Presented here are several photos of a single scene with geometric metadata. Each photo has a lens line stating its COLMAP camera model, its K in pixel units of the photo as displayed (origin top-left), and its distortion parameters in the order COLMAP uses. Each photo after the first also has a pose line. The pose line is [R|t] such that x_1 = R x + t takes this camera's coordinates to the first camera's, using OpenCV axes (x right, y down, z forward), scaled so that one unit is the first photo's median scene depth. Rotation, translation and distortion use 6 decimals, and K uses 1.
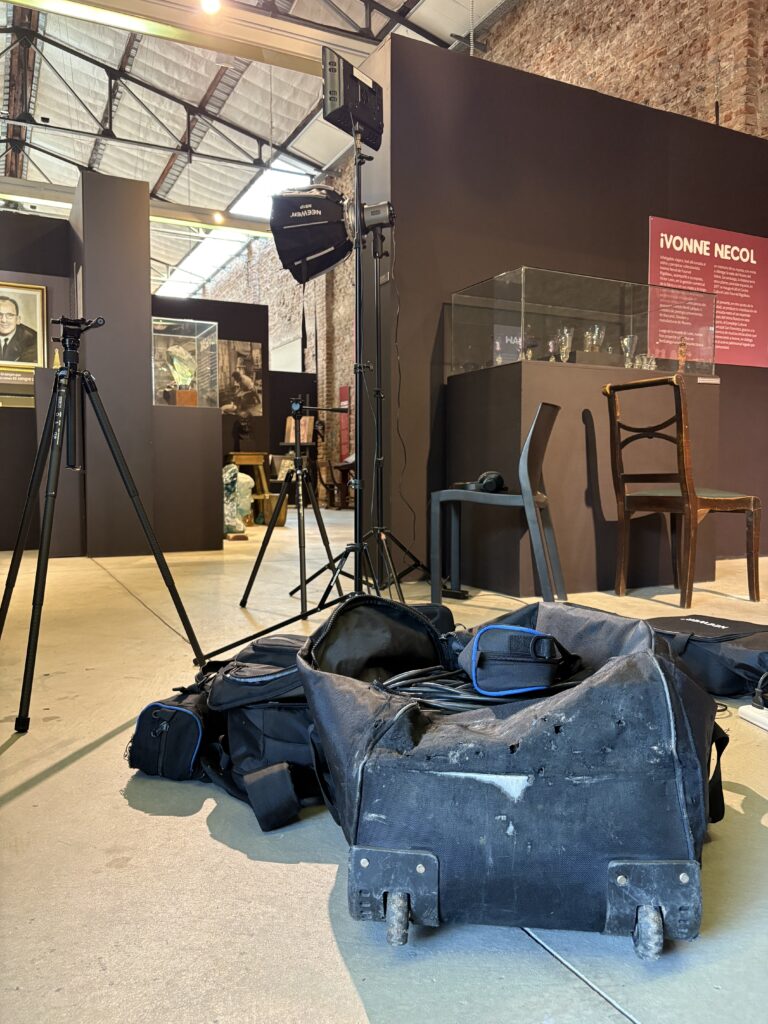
lens RADIAL K [[783.0, 0, 387.5], [0, 783.0, 512.6], [0, 0, 1]] dist [0.045642, -0.059581]
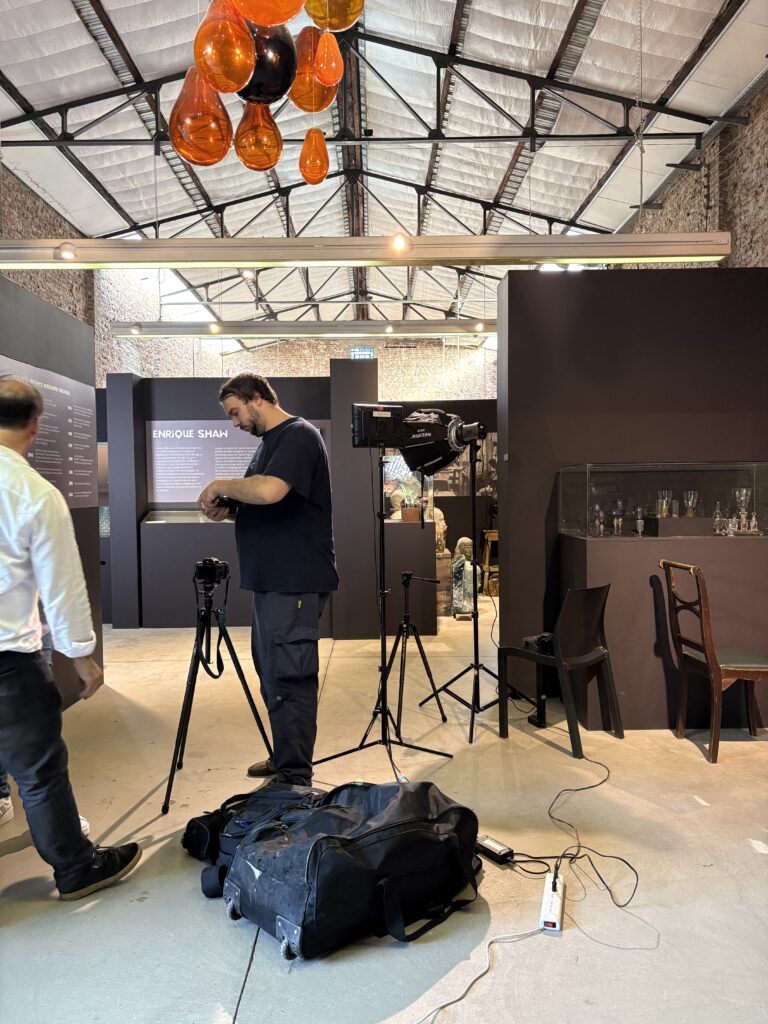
lens RADIAL K [[783.0, 0, 382.6], [0, 783.0, 510.5], [0, 0, 1]] dist [0.045642, -0.059581]
pose [[0.897513, 0.003900, -0.440971, 0.151007], [-0.010094, 0.999881, -0.011702, -0.077967], [0.440873, 0.014954, 0.897445, -0.091519]]
